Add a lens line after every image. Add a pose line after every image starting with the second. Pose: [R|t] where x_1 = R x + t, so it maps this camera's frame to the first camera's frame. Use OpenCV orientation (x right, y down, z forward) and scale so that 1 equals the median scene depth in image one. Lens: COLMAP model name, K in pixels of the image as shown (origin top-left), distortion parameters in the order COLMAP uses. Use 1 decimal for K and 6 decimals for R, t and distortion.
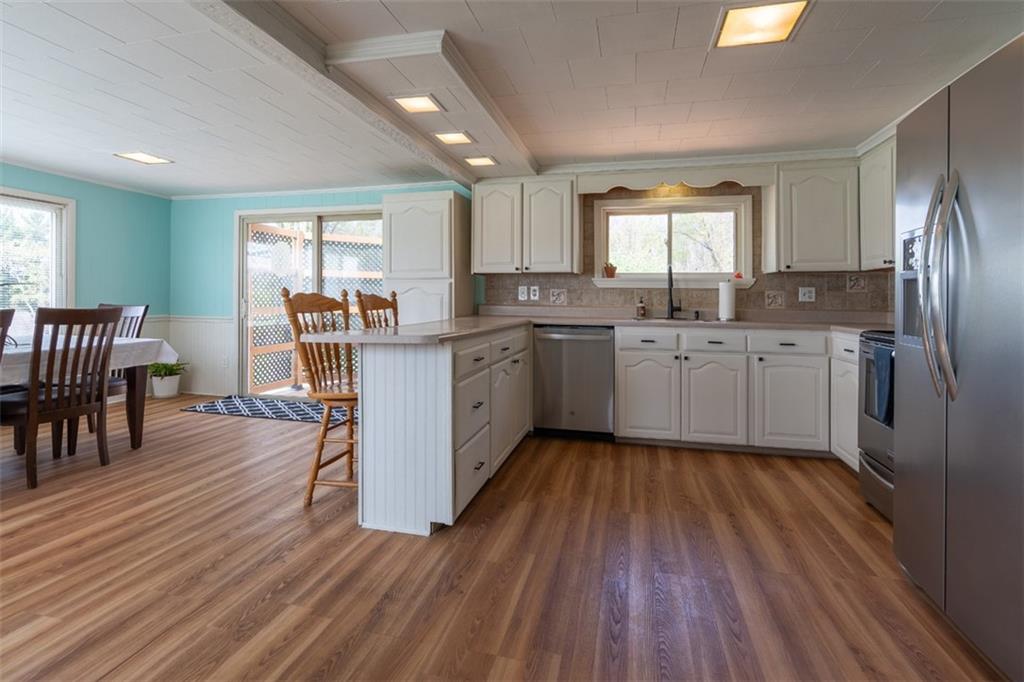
lens RADIAL K [[482.7, 0, 525.0], [0, 482.7, 299.0], [0, 0, 1]] dist [-0.004290, 0.001400]
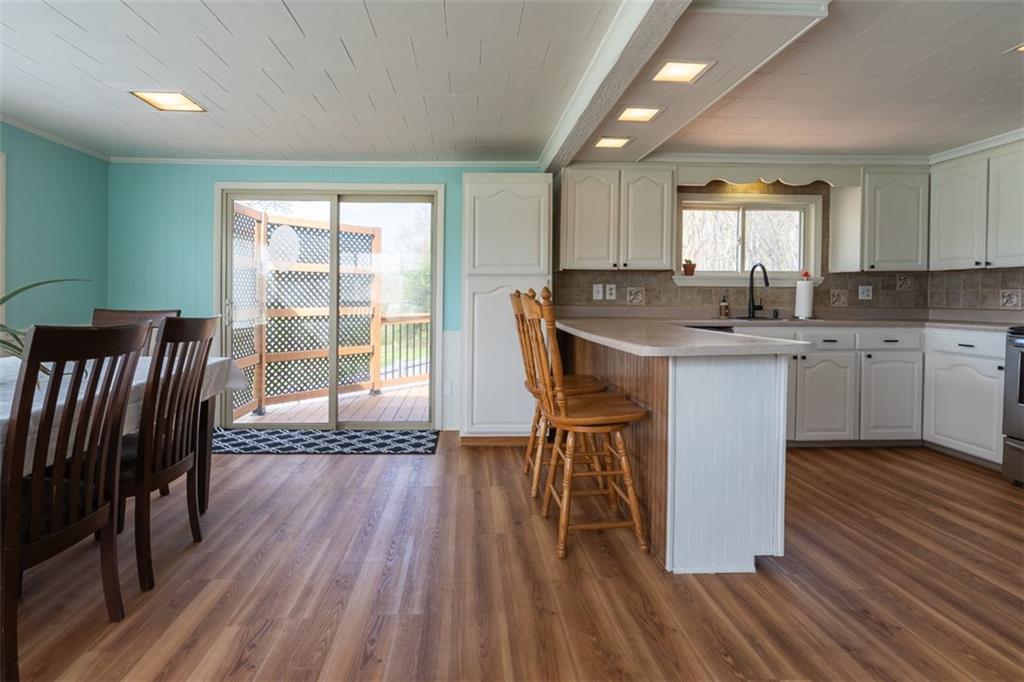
lens RADIAL K [[518.8, 0, 507.9], [0, 518.8, 303.8], [0, 0, 1]] dist [-0.002394, -0.000163]
pose [[0.963164, -0.007292, 0.268816, -0.518118], [0.003290, 0.999877, 0.015333, -0.006069], [-0.268895, -0.013884, 0.963069, 0.131241]]
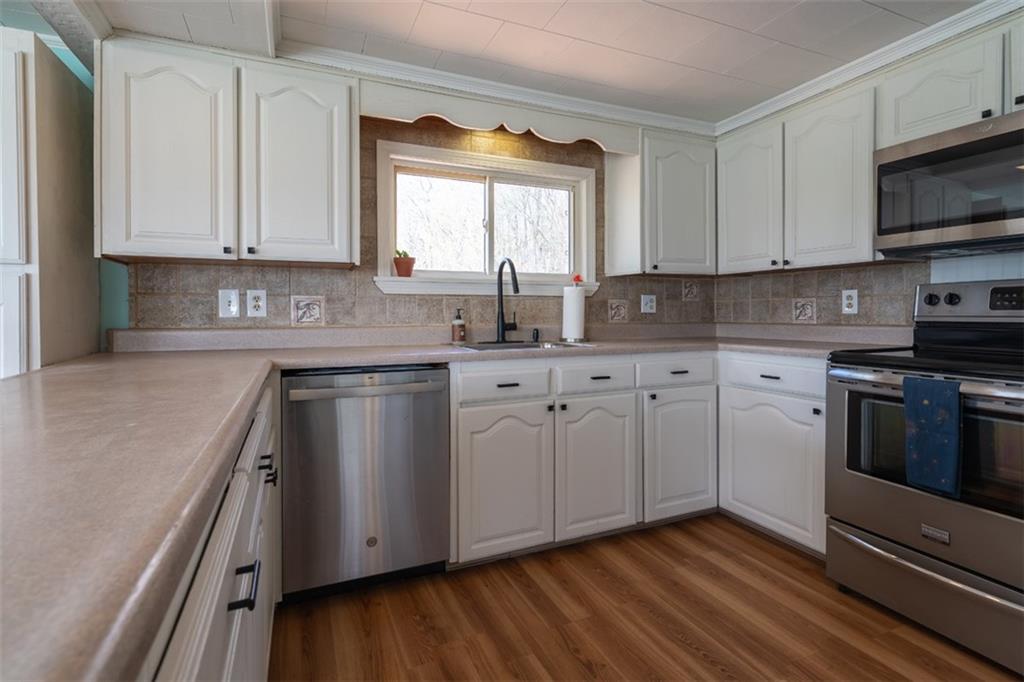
lens RADIAL K [[511.8, 0, 533.7], [0, 511.8, 308.9], [0, 0, 1]] dist [-0.001221, 0.000700]
pose [[0.798821, -0.007793, 0.601518, -0.084832], [0.012740, 0.999911, -0.003964, -0.000554], [-0.601434, 0.010829, 0.798849, 0.480100]]
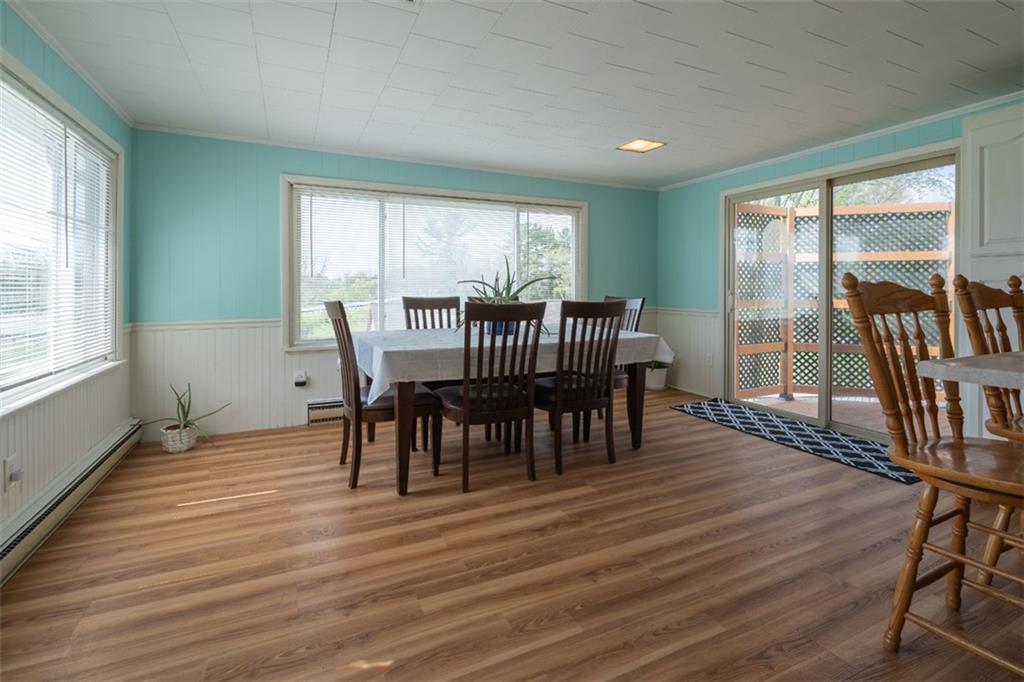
lens RADIAL K [[482.7, 0, 510.6], [0, 482.7, 293.5], [0, 0, 1]] dist [-0.004290, 0.001400]
pose [[0.616188, 0.002083, -0.787596, -0.188142], [0.003852, 0.999977, 0.005659, -0.001787], [0.787590, -0.006521, 0.616165, 0.195010]]
